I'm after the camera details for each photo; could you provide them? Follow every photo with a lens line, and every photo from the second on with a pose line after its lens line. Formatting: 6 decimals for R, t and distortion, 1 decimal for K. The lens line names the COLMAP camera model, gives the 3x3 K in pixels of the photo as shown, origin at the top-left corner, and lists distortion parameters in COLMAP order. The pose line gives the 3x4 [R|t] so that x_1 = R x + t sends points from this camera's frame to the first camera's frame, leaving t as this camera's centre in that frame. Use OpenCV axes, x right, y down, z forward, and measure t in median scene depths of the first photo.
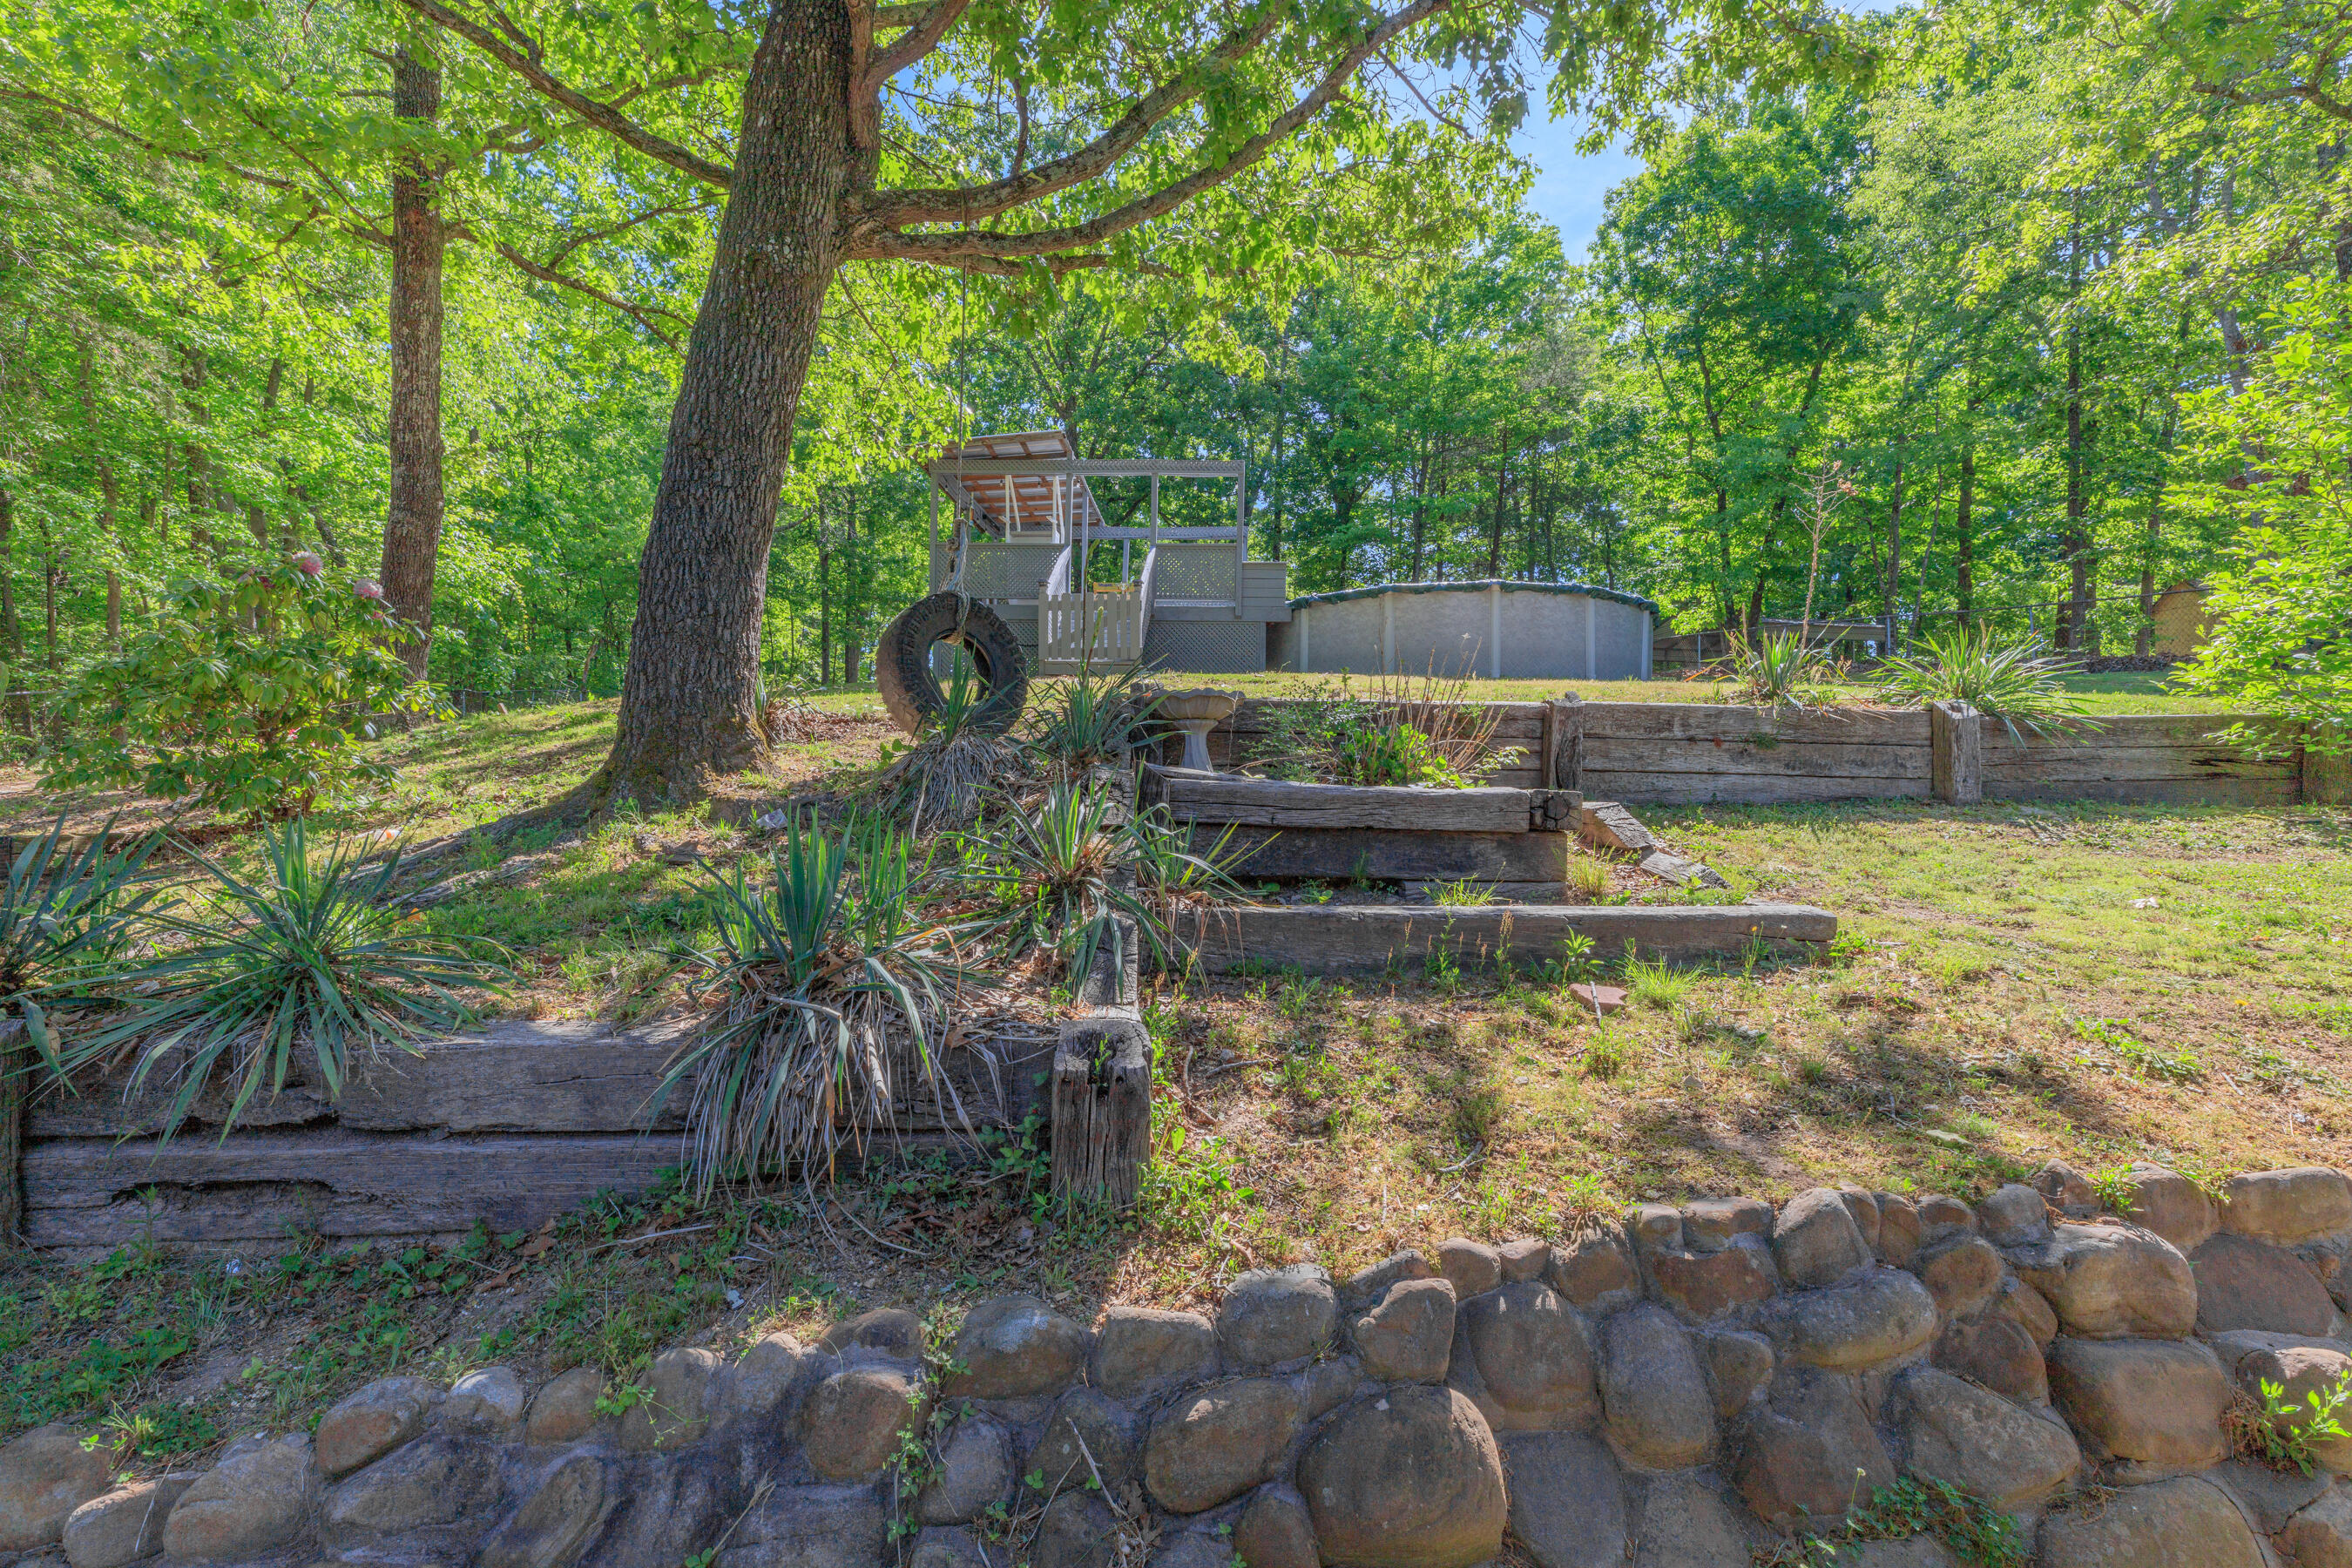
lens RADIAL K [[1050.3, 0, 1182.7], [0, 1050.3, 768.0], [0, 0, 1]] dist [0.003995, 0.000361]
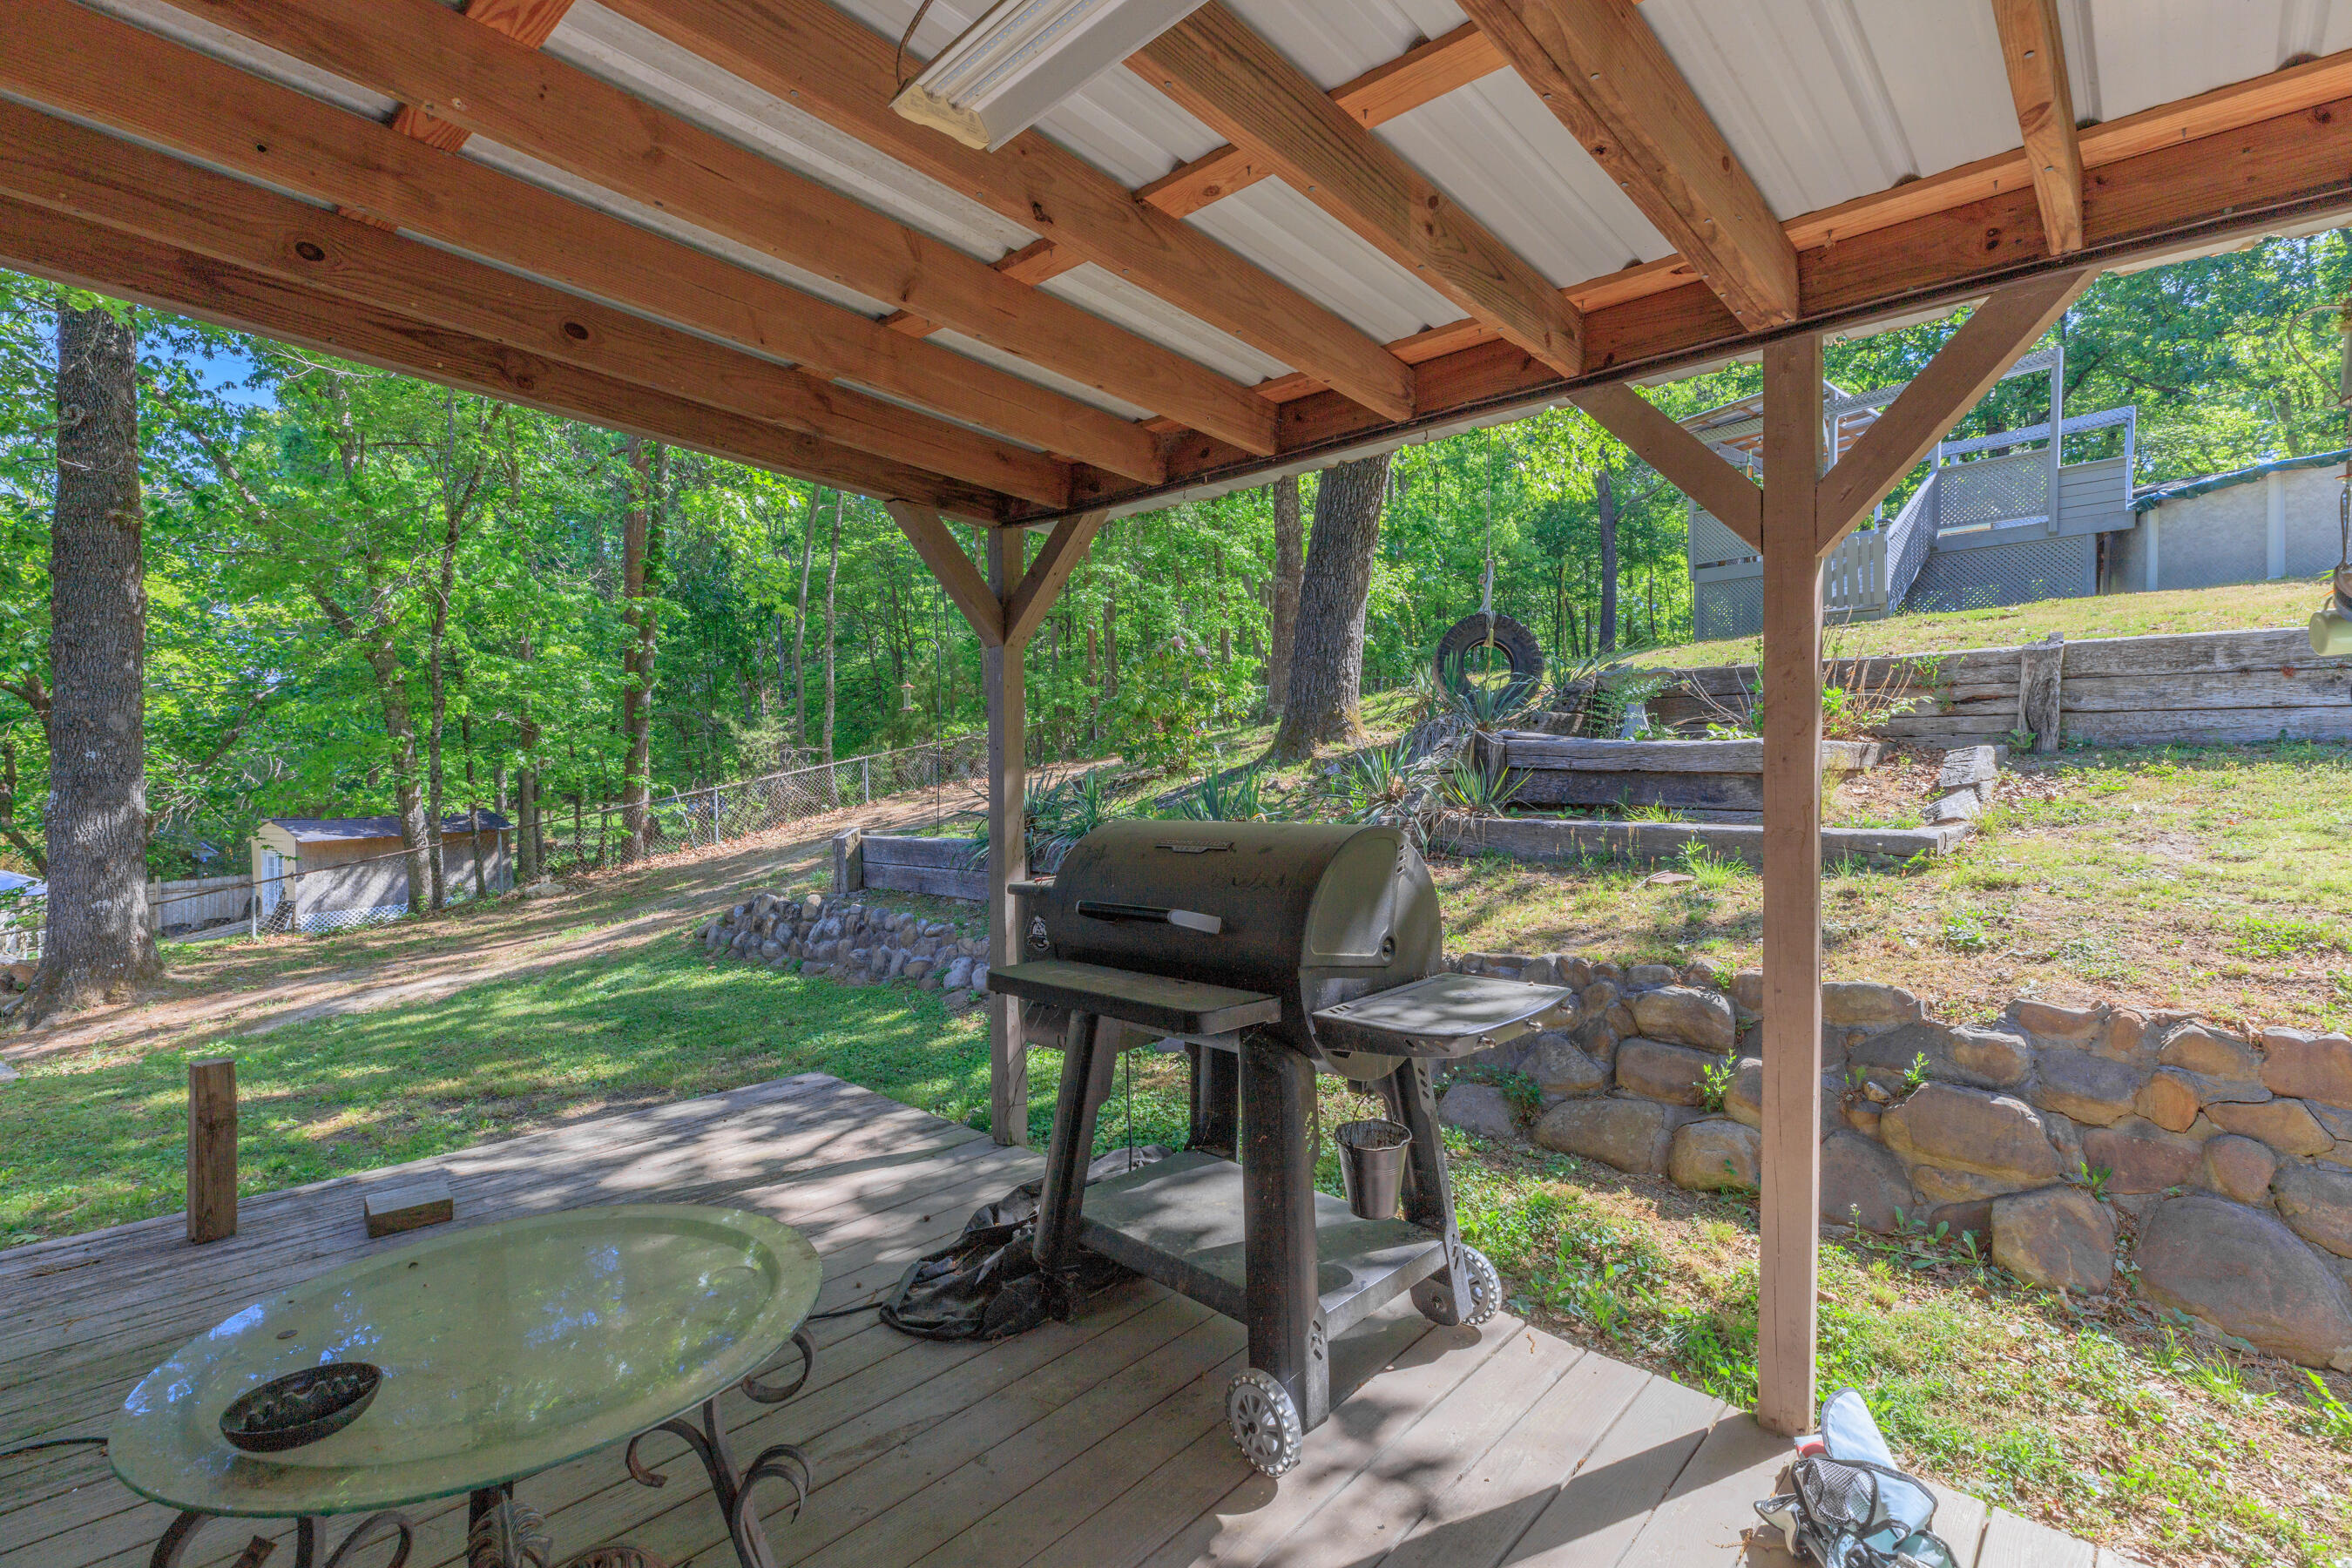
lens RADIAL K [[1050.3, 0, 1182.7], [0, 1050.3, 768.0], [0, 0, 1]] dist [0.003995, 0.000361]
pose [[0.664373, -0.011938, -0.747306, 0.552908], [0.040827, 0.998959, 0.020339, 0.000263], [0.746285, -0.044023, 0.664169, -0.260725]]
